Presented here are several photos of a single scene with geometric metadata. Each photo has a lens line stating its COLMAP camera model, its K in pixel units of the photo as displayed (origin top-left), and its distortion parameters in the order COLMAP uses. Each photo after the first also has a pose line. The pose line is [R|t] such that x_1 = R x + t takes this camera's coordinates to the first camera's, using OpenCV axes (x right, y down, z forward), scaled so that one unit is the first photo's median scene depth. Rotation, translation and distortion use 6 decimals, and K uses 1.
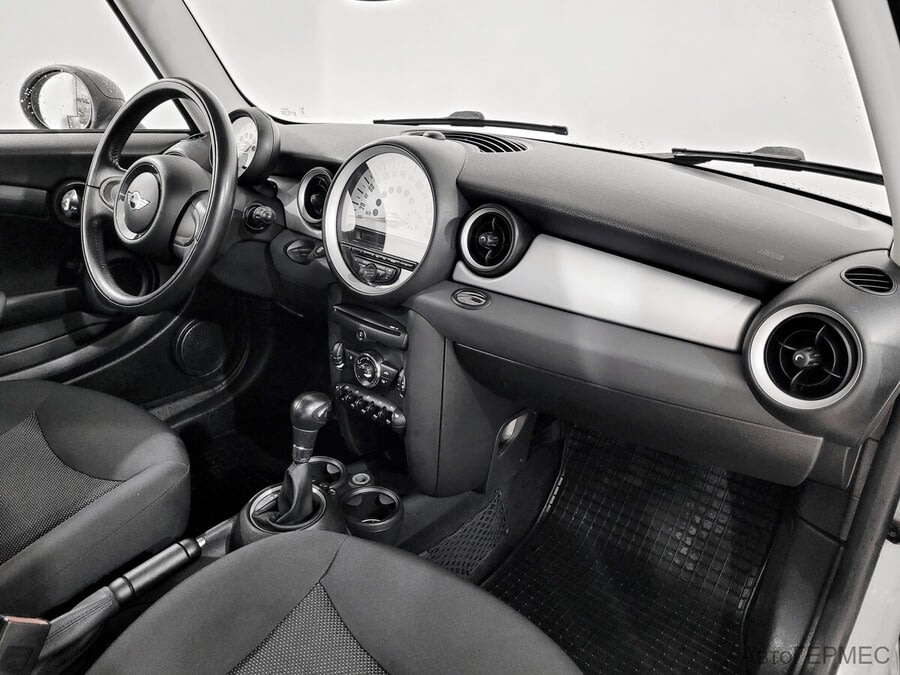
lens RADIAL K [[658.8, 0, 450.0], [0, 658.8, 337.5], [0, 0, 1]] dist [-0.113090, 0.000318]
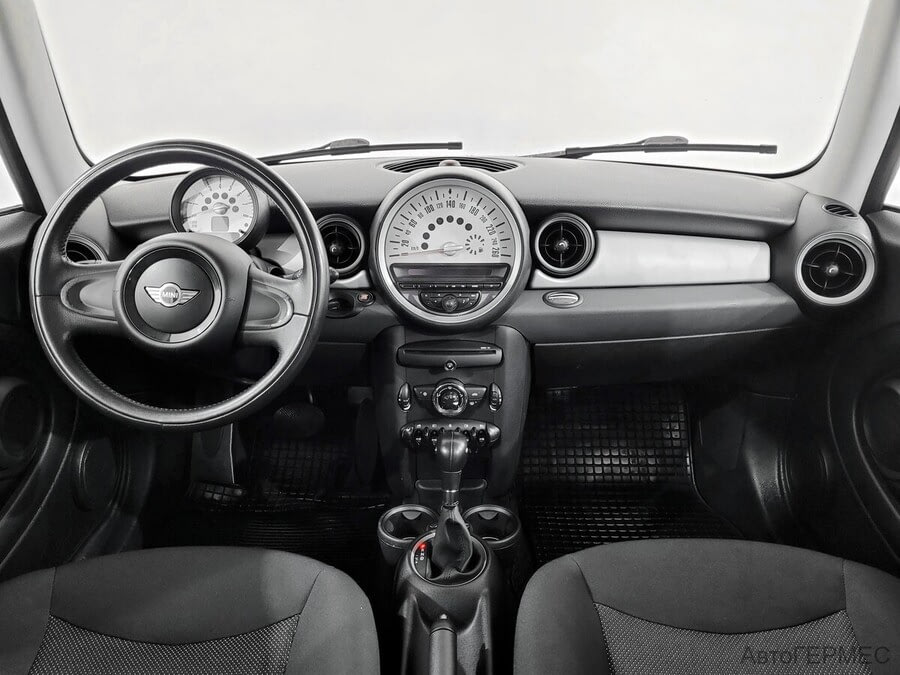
lens RADIAL K [[658.8, 0, 450.0], [0, 658.8, 337.5], [0, 0, 1]] dist [-0.113090, 0.000318]
pose [[0.773120, -0.284770, 0.566738, -0.724457], [0.289548, 0.953462, 0.084099, -0.135453], [-0.564312, 0.099080, 0.819595, 0.167826]]
